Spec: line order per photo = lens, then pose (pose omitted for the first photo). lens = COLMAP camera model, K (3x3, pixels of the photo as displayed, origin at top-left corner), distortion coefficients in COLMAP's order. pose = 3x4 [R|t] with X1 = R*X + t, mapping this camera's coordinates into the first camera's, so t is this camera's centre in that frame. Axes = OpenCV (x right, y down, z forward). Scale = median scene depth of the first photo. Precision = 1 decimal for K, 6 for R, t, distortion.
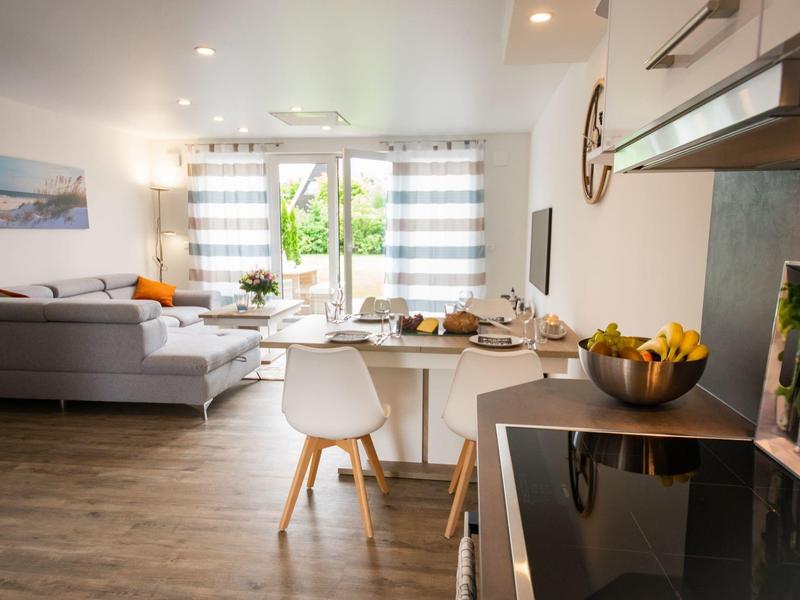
lens RADIAL K [[521.1, 0, 401.7], [0, 521.1, 312.7], [0, 0, 1]] dist [0.042918, -0.000551]
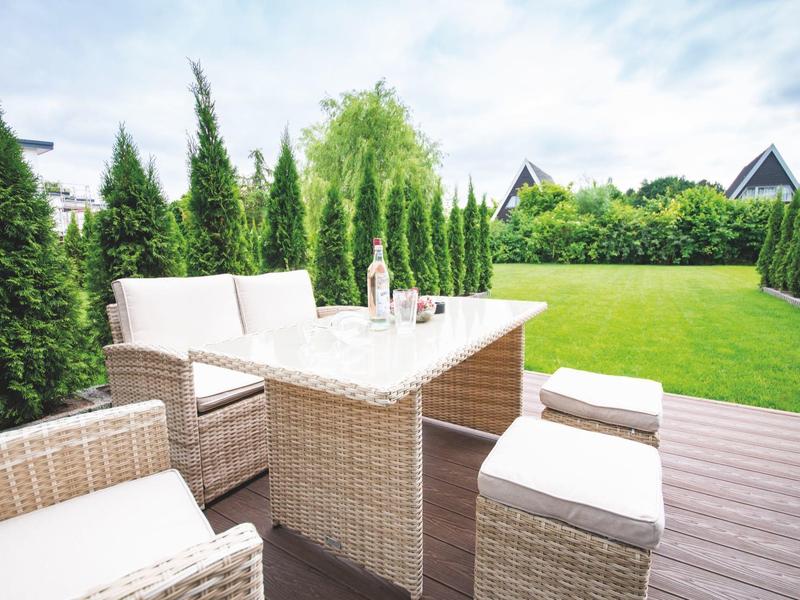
lens RADIAL K [[391.4, 0, 400.0], [0, 391.4, 300.0], [0, 0, 1]] dist [-0.000209, -0.000056]
pose [[0.904908, 0.049493, -0.422719, -0.039737], [-0.056483, 0.998396, -0.004016, -0.026198], [0.421842, 0.027510, 0.906252, 0.231340]]
